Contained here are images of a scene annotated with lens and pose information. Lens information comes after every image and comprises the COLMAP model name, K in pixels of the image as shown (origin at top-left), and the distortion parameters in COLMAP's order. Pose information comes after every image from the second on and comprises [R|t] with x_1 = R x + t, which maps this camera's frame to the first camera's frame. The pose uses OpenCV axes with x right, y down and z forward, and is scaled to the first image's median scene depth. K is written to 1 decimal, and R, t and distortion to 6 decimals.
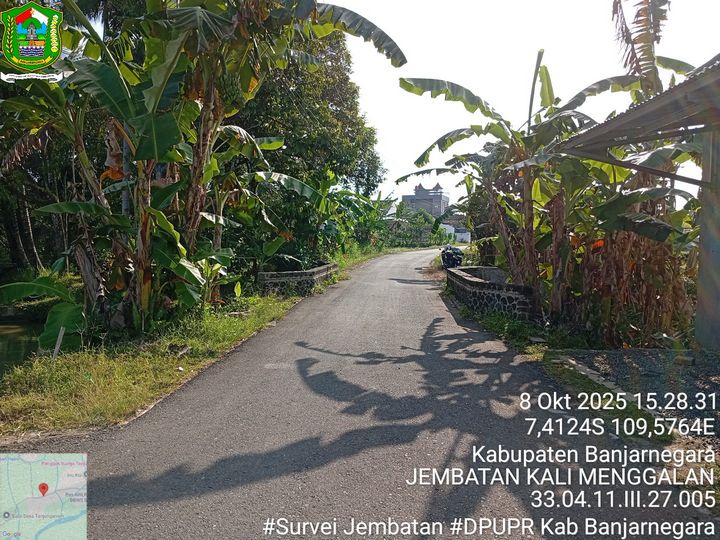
lens RADIAL K [[546.9, 0, 360.0], [0, 546.9, 270.0], [0, 0, 1]] dist [0.107041, -0.243072]
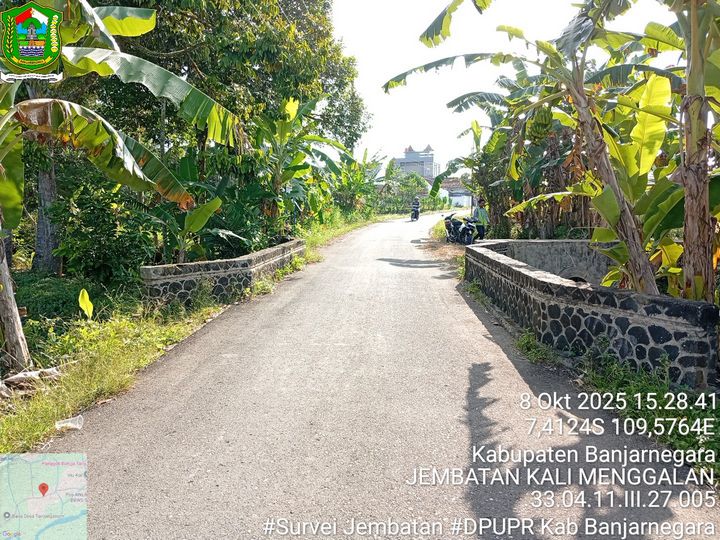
lens RADIAL K [[546.9, 0, 360.0], [0, 546.9, 270.0], [0, 0, 1]] dist [0.107041, -0.243072]
pose [[0.999546, -0.025621, 0.015882, 0.018356], [0.024631, 0.997916, 0.059644, -0.013054], [-0.017377, -0.059225, 0.998093, 0.286575]]
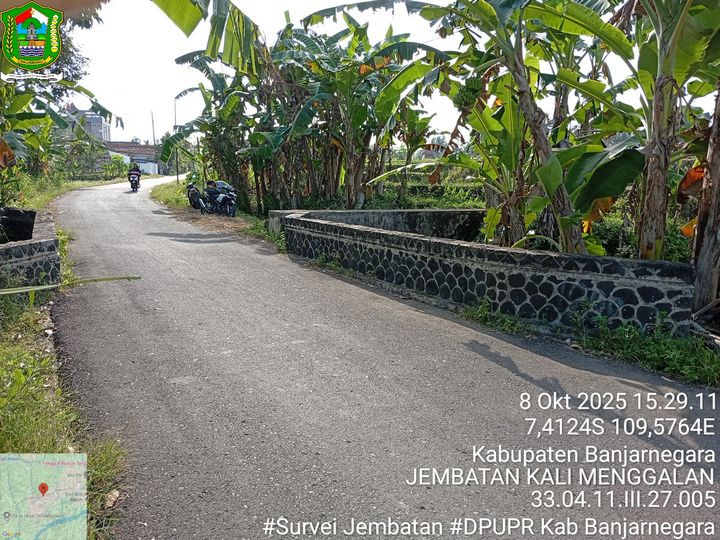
lens RADIAL K [[546.9, 0, 360.0], [0, 546.9, 270.0], [0, 0, 1]] dist [0.107041, -0.243072]
pose [[0.828921, -0.091711, 0.551796, -0.091510], [0.025185, 0.991586, 0.126972, -0.015675], [-0.558799, -0.091353, 0.824257, 0.370526]]
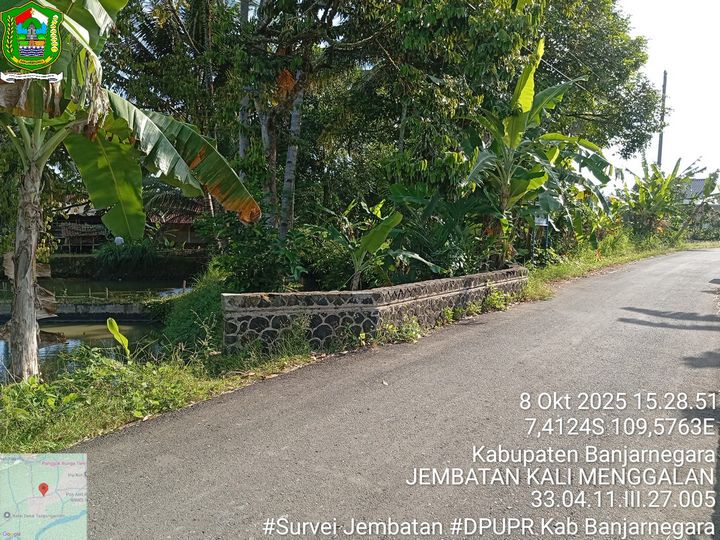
lens RADIAL K [[554.1, 0, 360.0], [0, 554.1, 270.0], [0, 0, 1]] dist [0.105578, -0.202729]
pose [[0.871047, 0.042090, -0.489393, 0.085427], [-0.034270, 0.999102, 0.024933, -0.018973], [0.490003, -0.004946, 0.871707, 0.435829]]
